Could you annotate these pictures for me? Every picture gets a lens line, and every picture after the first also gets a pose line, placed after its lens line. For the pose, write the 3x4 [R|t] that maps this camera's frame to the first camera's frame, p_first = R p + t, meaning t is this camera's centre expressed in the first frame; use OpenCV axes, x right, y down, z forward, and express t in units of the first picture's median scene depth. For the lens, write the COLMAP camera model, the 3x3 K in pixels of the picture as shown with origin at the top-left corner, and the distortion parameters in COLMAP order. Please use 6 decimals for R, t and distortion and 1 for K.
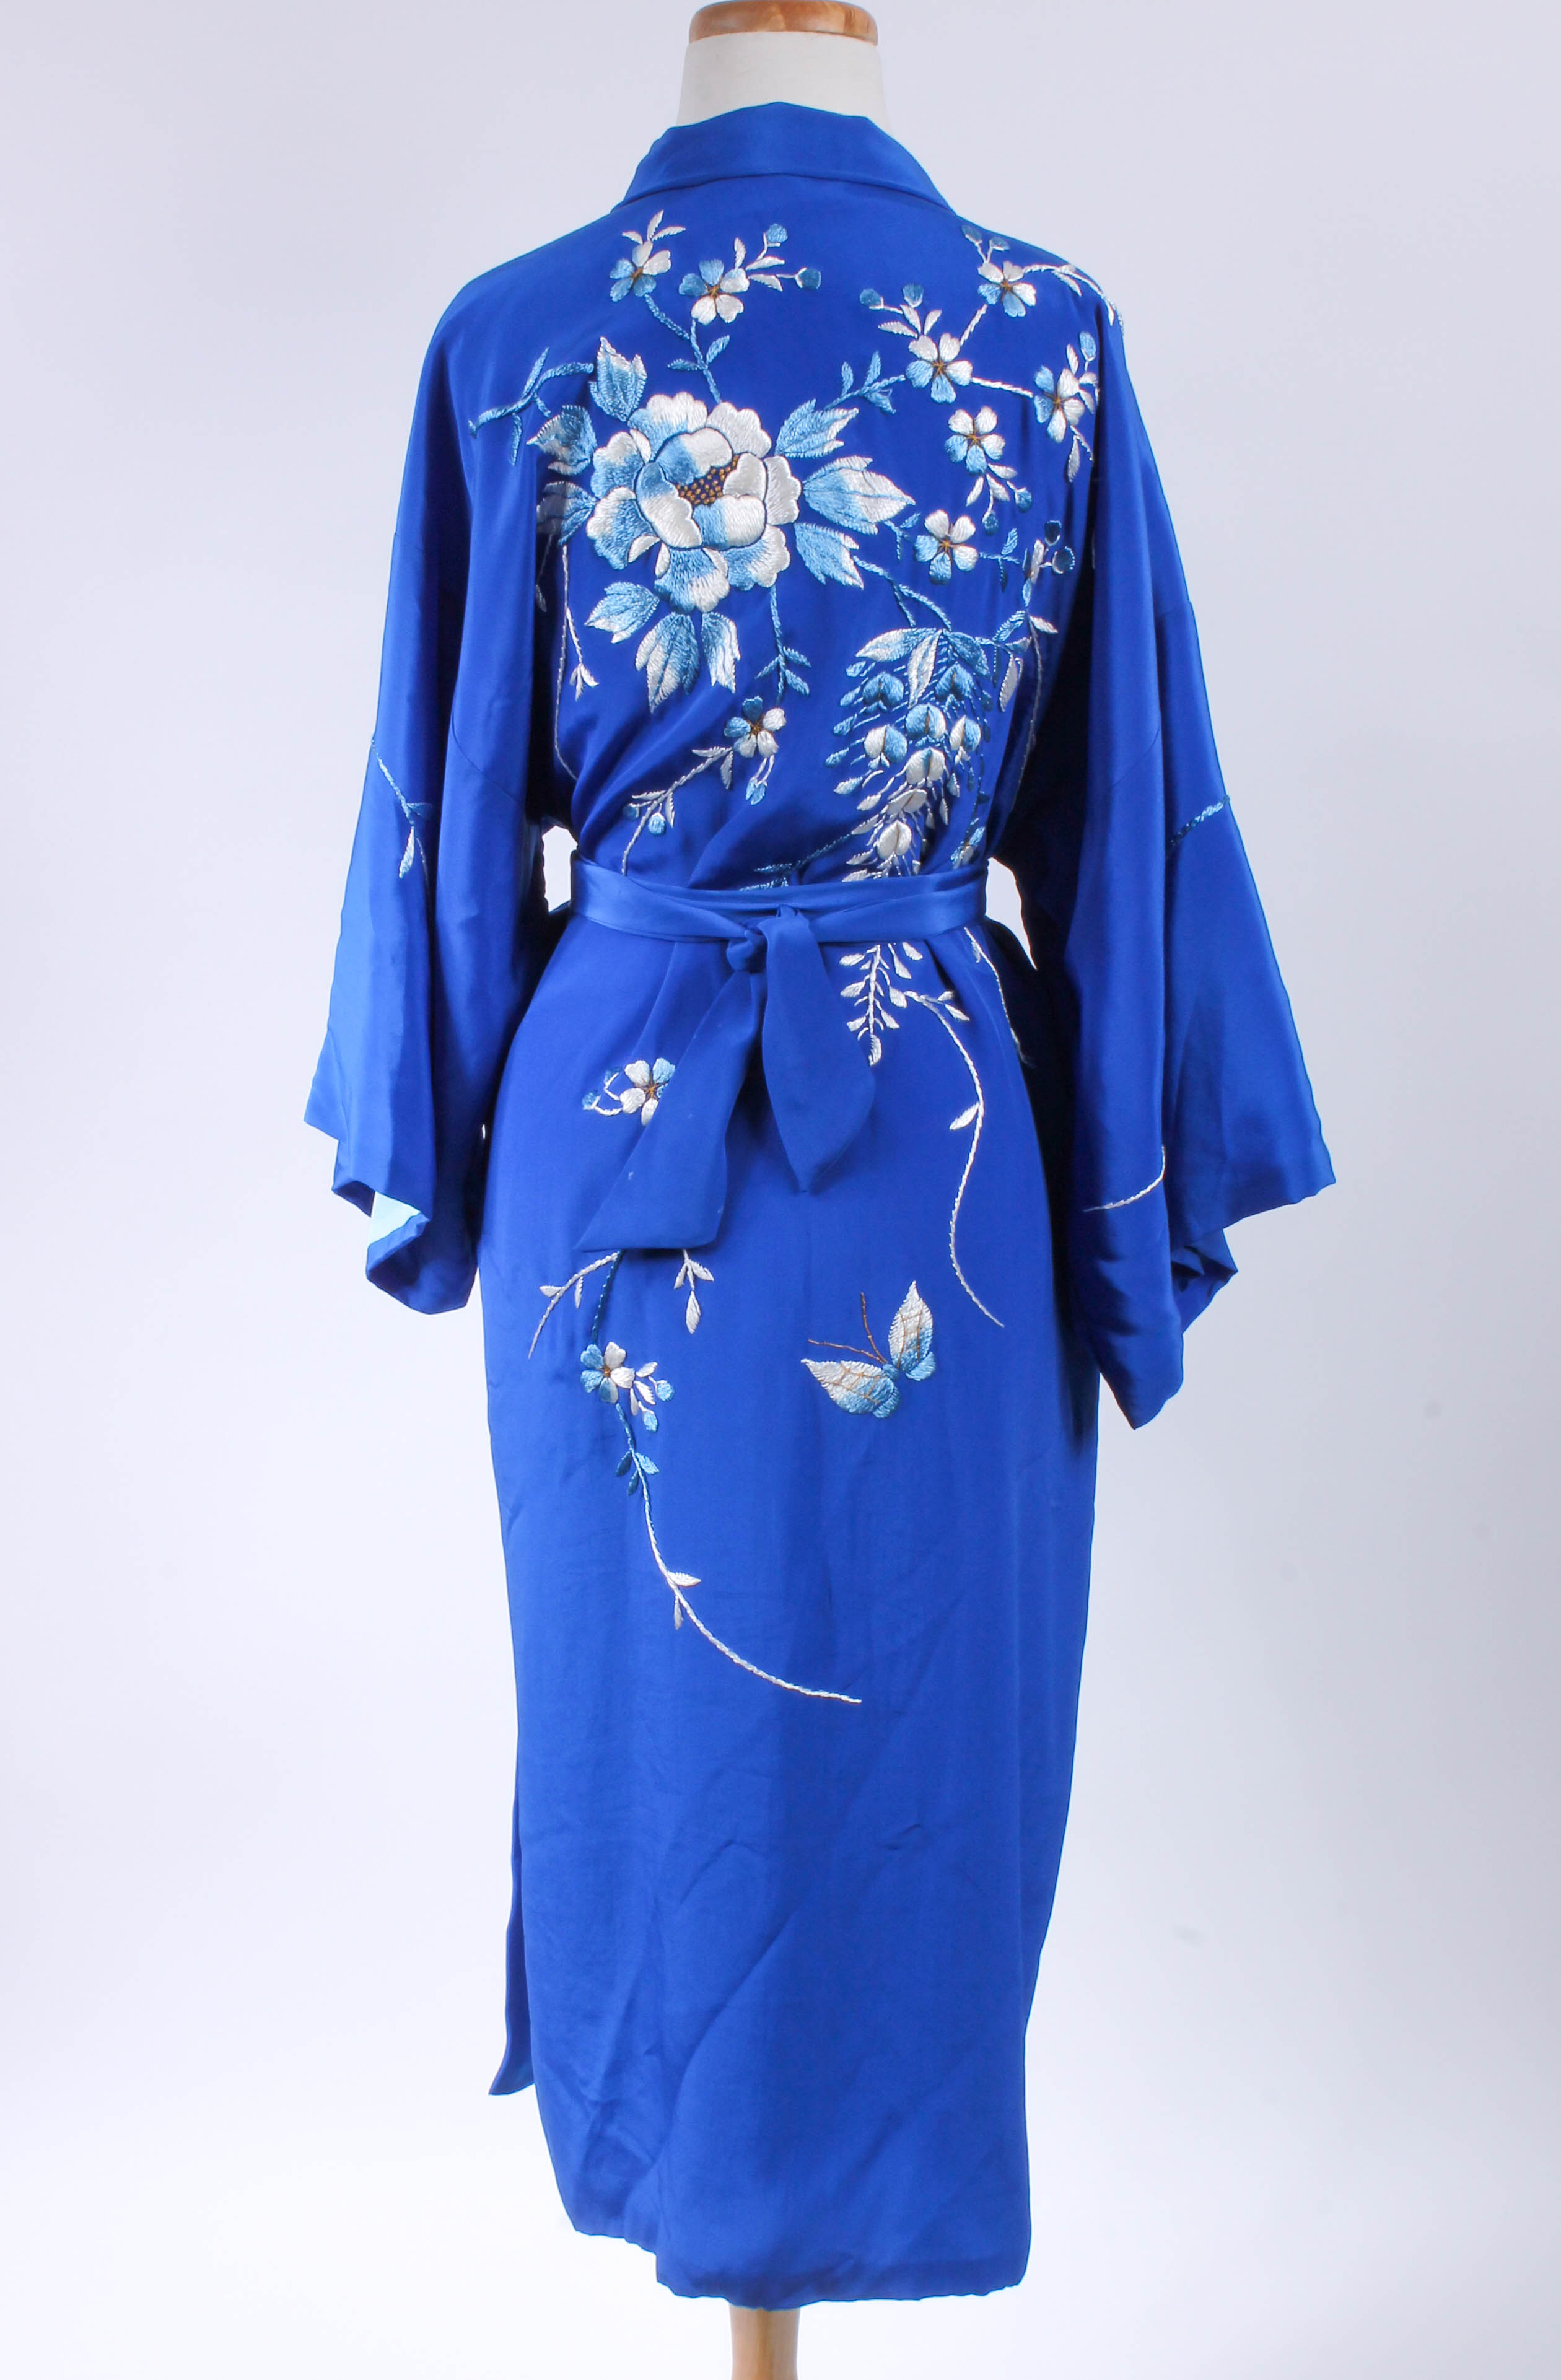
lens RADIAL K [[3957.3, 0, 780.5], [0, 3957.3, 1190.0], [0, 0, 1]] dist [-0.014192, -0.044195]
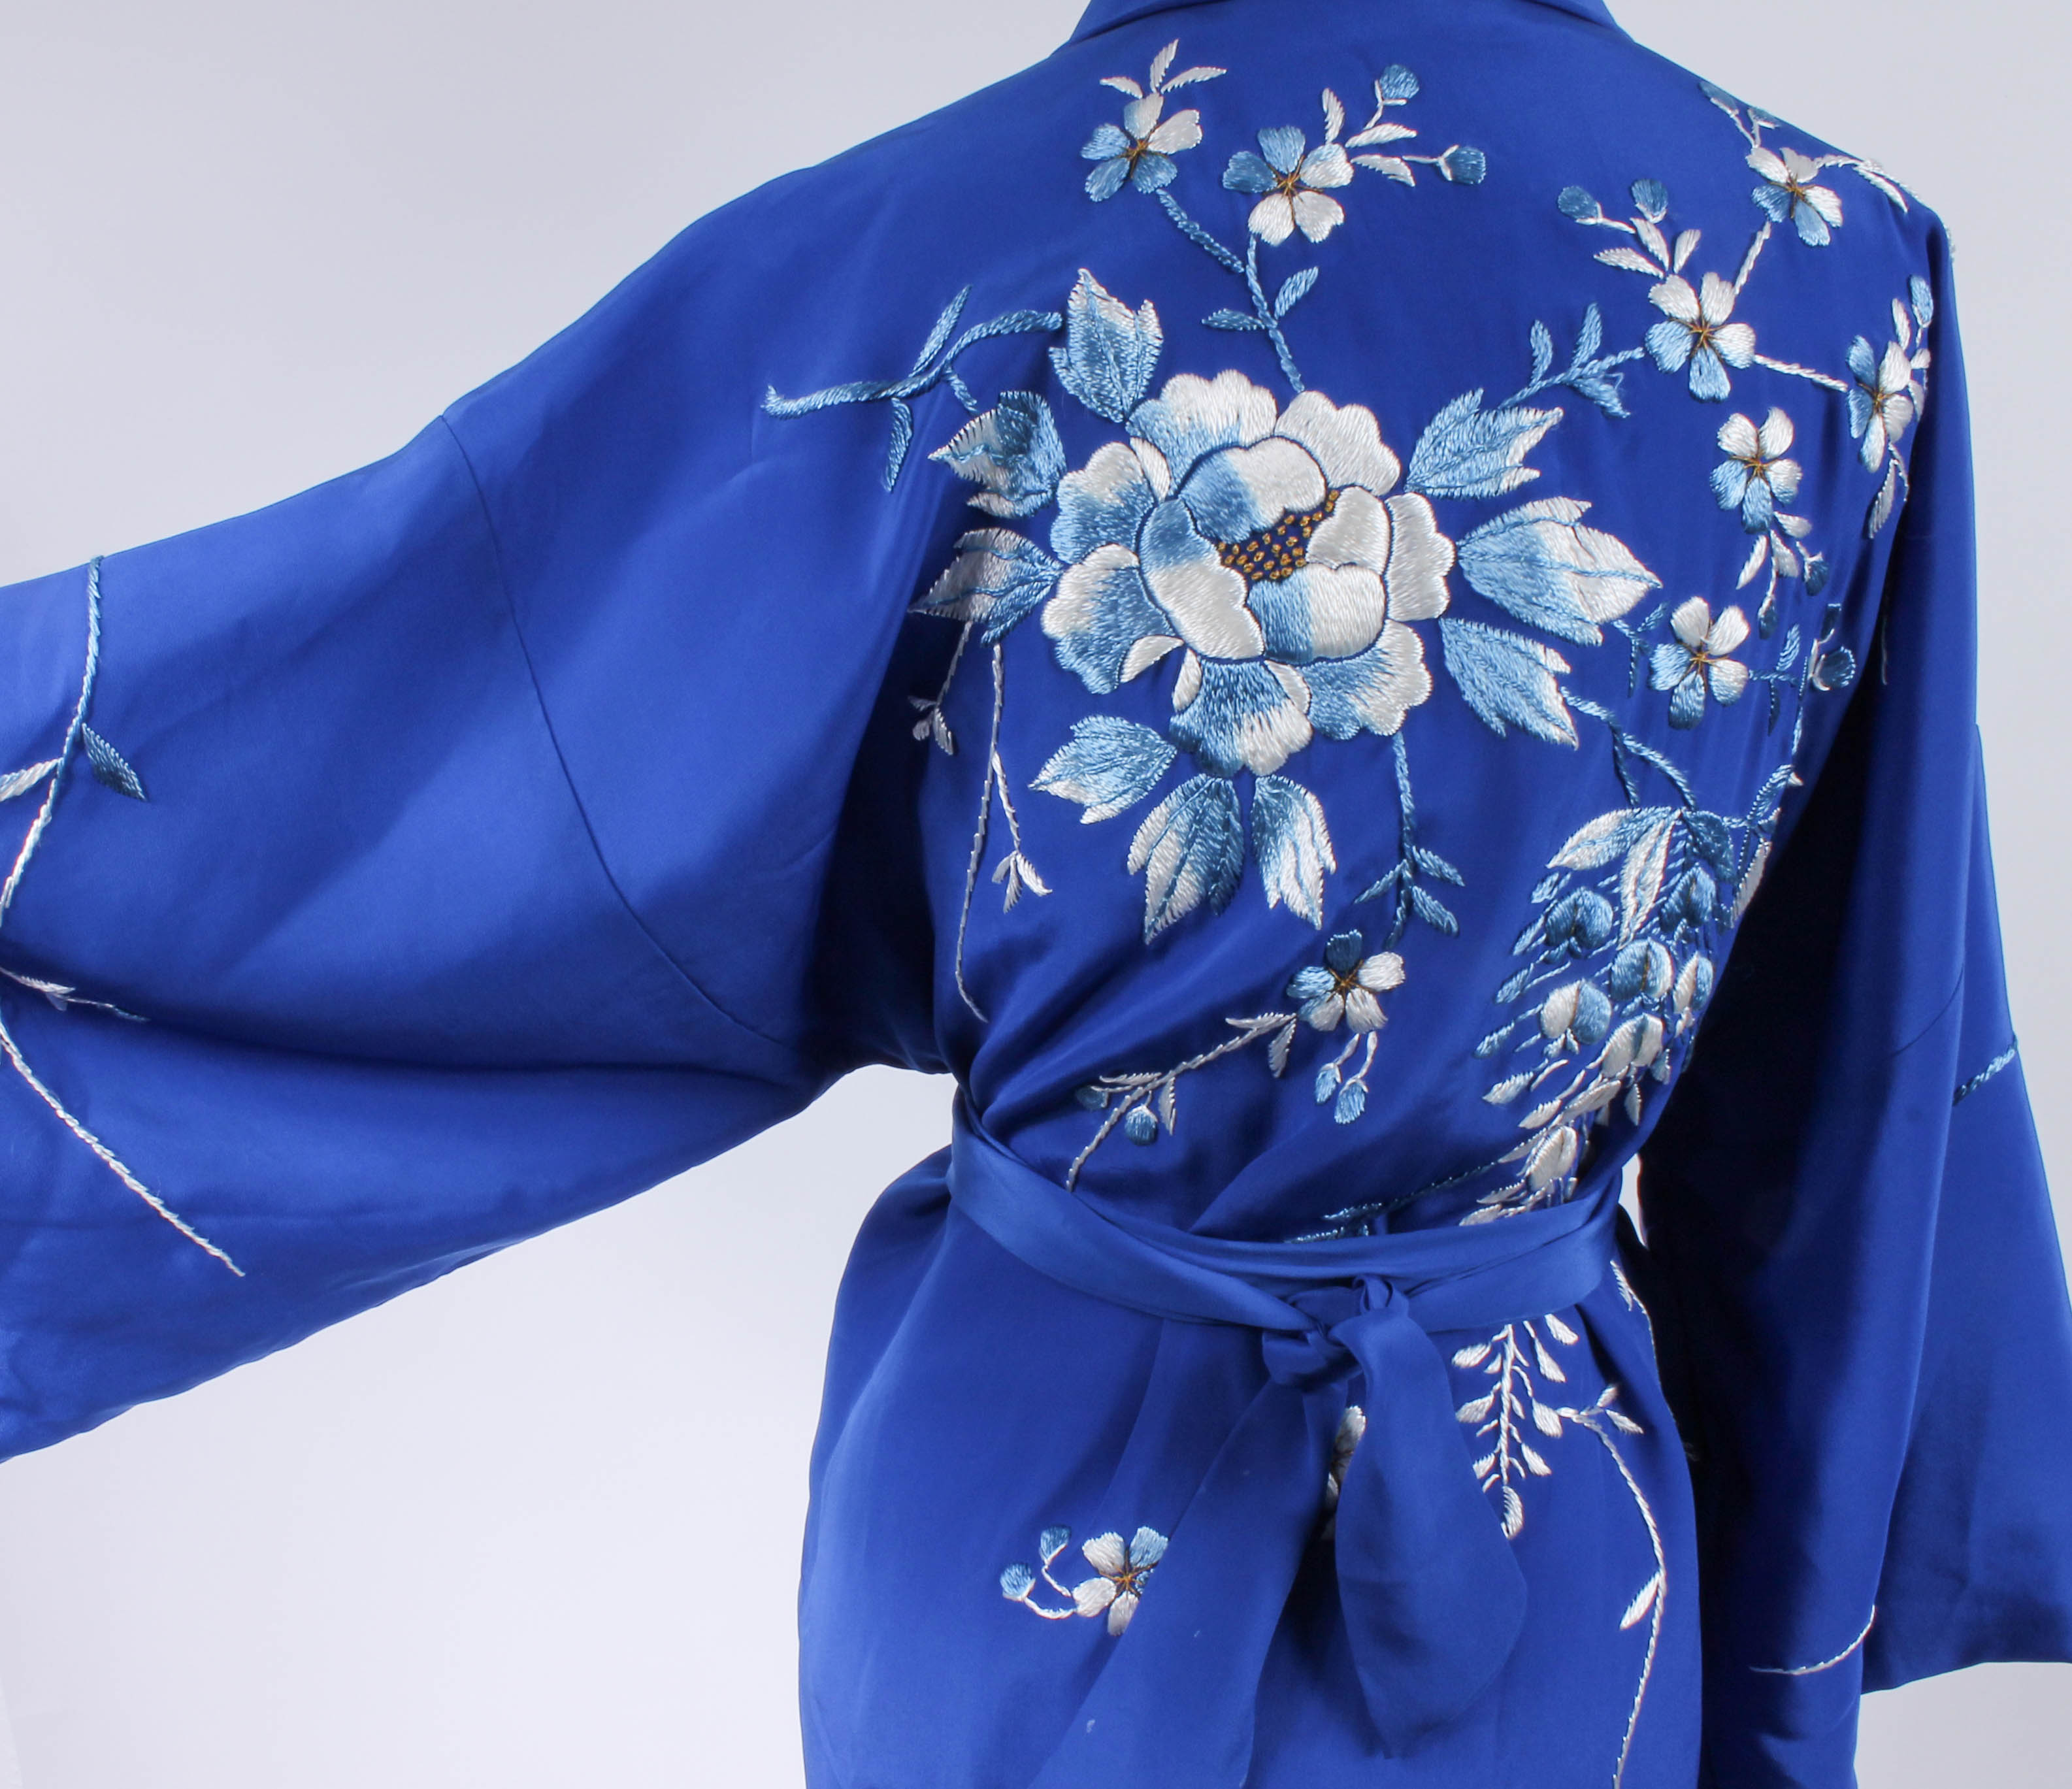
lens RADIAL K [[2246.7, 0, 840.1], [0, 2246.7, 886.9], [0, 0, 1]] dist [-0.091588, 0.051143]
pose [[0.999604, 0.002400, 0.028022, -0.085766], [-0.003646, 0.999002, 0.044519, -0.144091], [-0.027887, -0.044603, 0.998615, 0.691399]]
